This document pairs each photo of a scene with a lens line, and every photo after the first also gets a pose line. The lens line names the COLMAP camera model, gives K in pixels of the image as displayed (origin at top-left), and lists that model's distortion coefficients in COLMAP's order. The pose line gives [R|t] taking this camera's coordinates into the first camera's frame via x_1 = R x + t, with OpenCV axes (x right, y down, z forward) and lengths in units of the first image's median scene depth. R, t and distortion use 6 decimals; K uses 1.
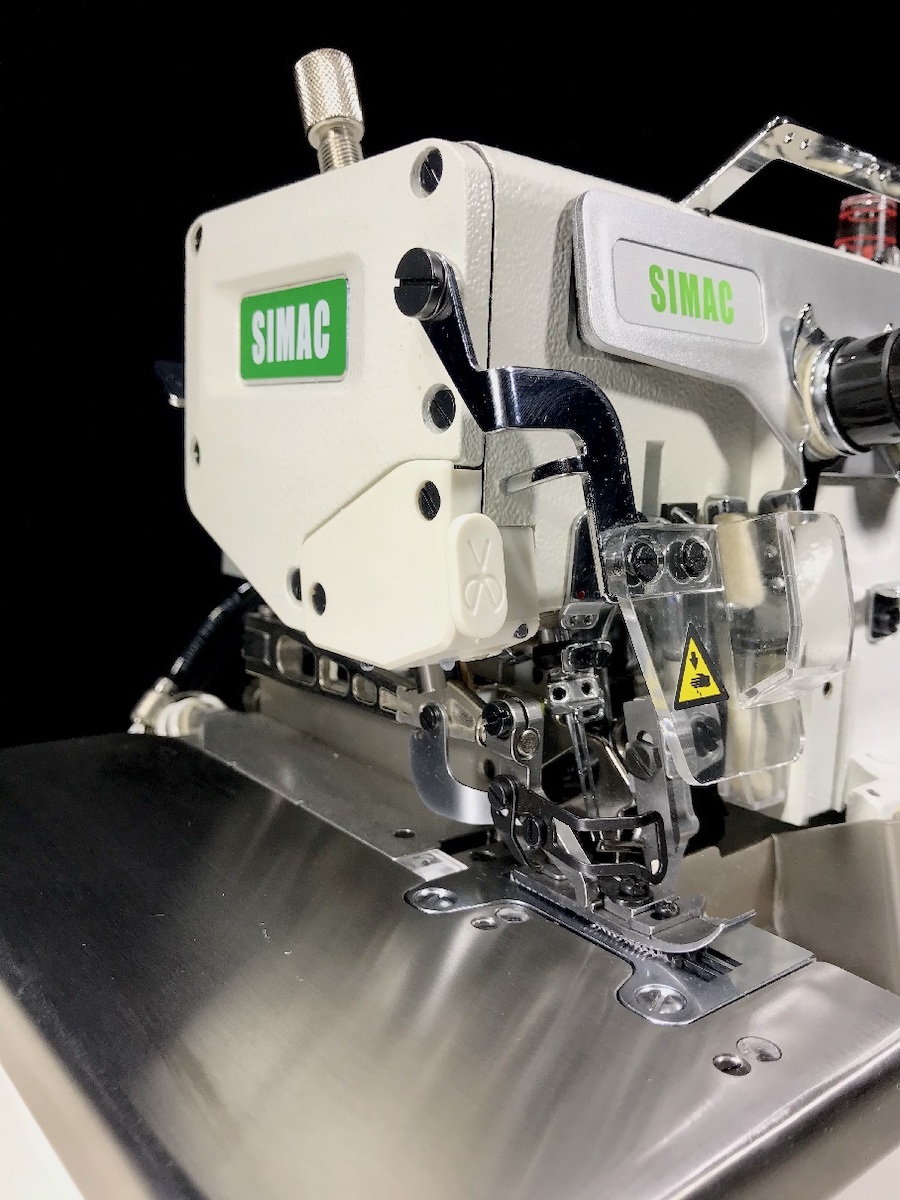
lens RADIAL K [[1015.4, 0, 492.4], [0, 1015.4, 593.8], [0, 0, 1]] dist [-0.001891, -0.002548]
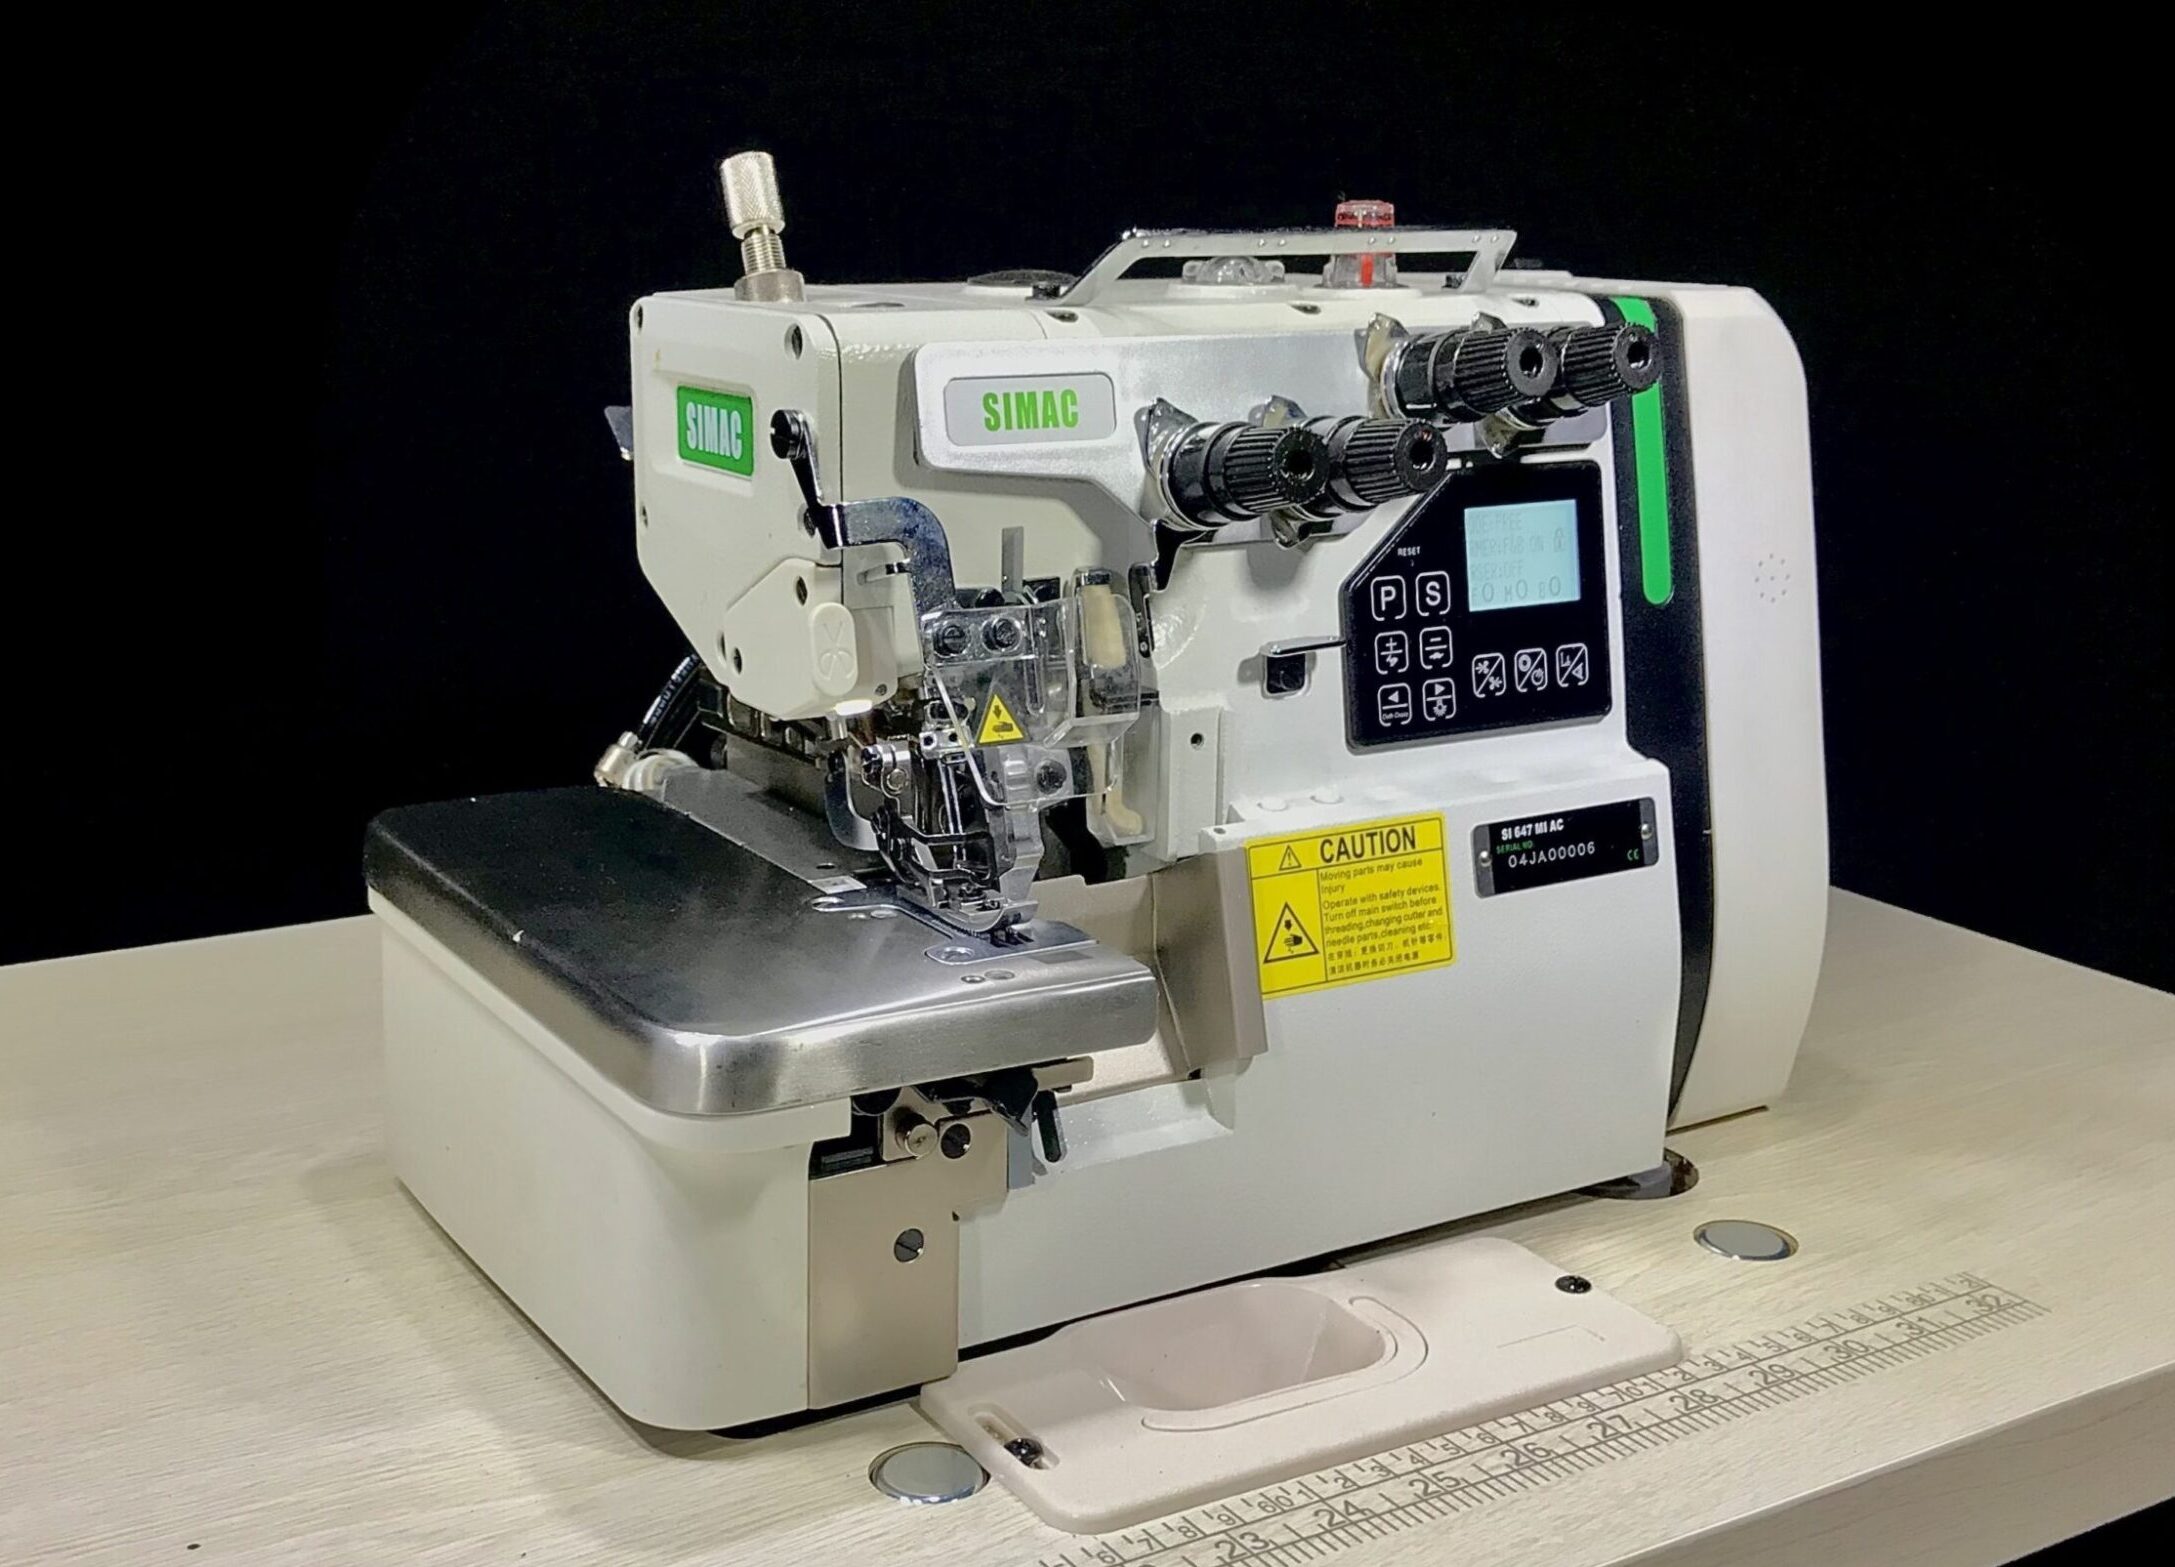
lens RADIAL K [[2544.2, 0, 1087.5], [0, 2544.2, 783.5], [0, 0, 1]] dist [0.013638, -0.000450]
pose [[0.988377, 0.006625, -0.151879, 0.660087], [0.007873, 0.995479, 0.094656, -0.126498], [0.151819, -0.094752, 0.983856, -1.815506]]
